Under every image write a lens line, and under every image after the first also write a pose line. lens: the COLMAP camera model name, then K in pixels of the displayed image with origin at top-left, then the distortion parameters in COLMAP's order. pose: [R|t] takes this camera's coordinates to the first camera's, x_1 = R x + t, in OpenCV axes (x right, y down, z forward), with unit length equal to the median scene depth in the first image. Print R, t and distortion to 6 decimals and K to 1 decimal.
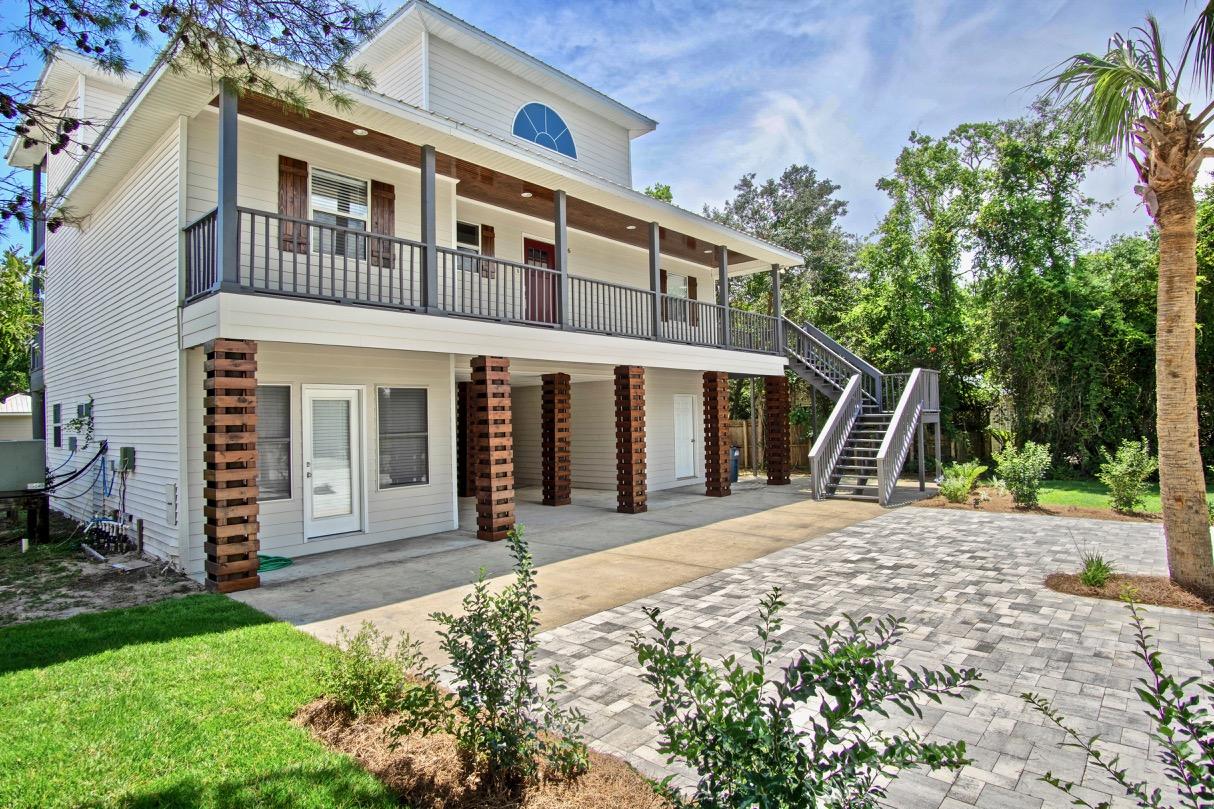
lens RADIAL K [[668.2, 0, 600.4], [0, 668.2, 405.9], [0, 0, 1]] dist [-0.033773, 0.005053]
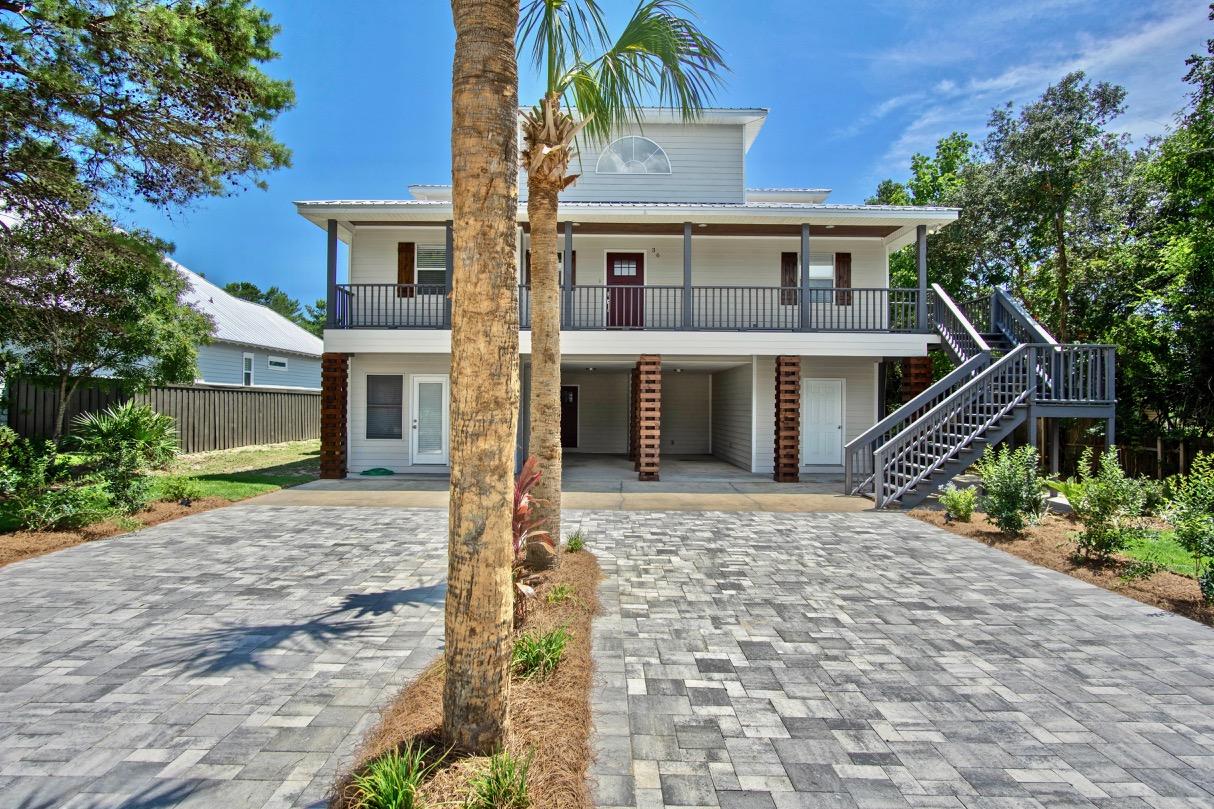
lens RADIAL K [[668.2, 0, 601.8], [0, 668.2, 400.1], [0, 0, 1]] dist [-0.033773, 0.005053]
pose [[0.664389, 0.020676, -0.747101, 0.633635], [-0.009110, 0.999767, 0.019568, -0.001901], [0.747331, -0.006195, 0.664423, 0.118421]]
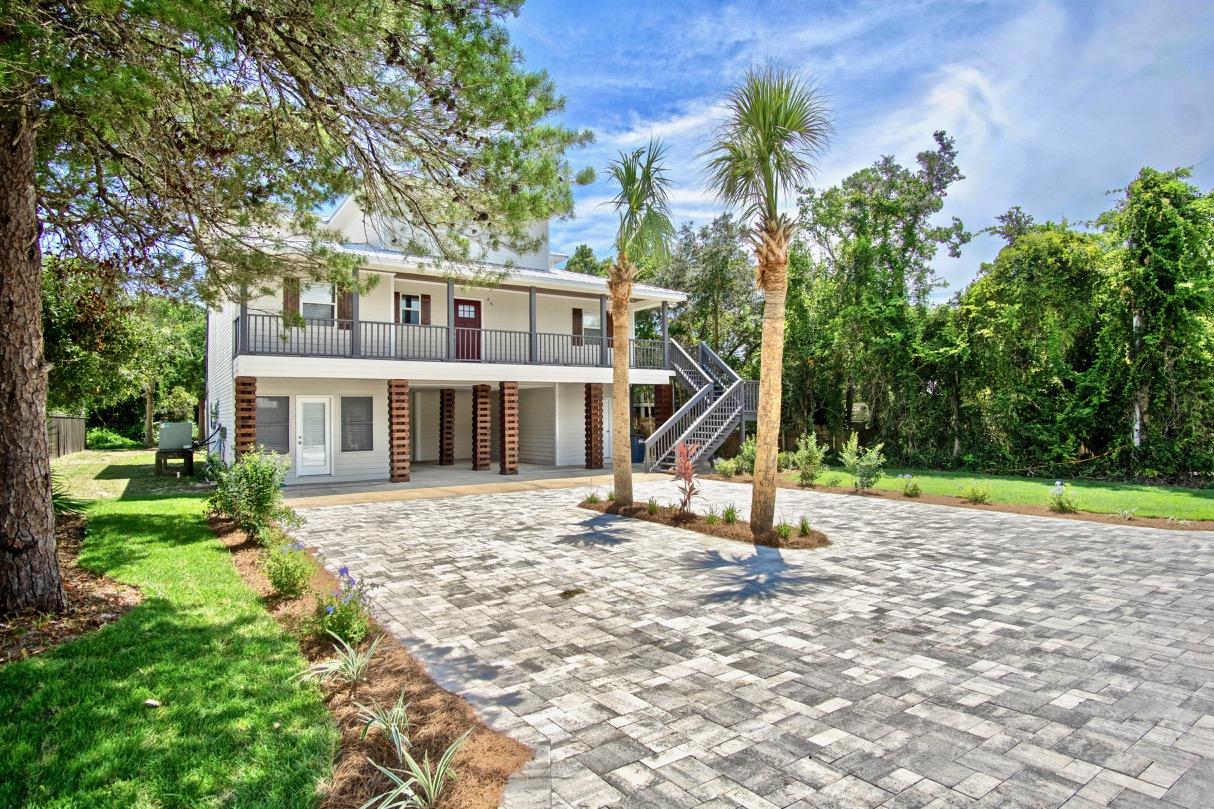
lens RADIAL K [[668.2, 0, 608.4], [0, 668.2, 402.0], [0, 0, 1]] dist [-0.033773, 0.005053]
pose [[0.970276, 0.003315, -0.241978, 0.482293], [-0.003068, 0.999994, 0.001395, -0.010421], [0.241982, -0.000612, 0.970281, -0.348182]]
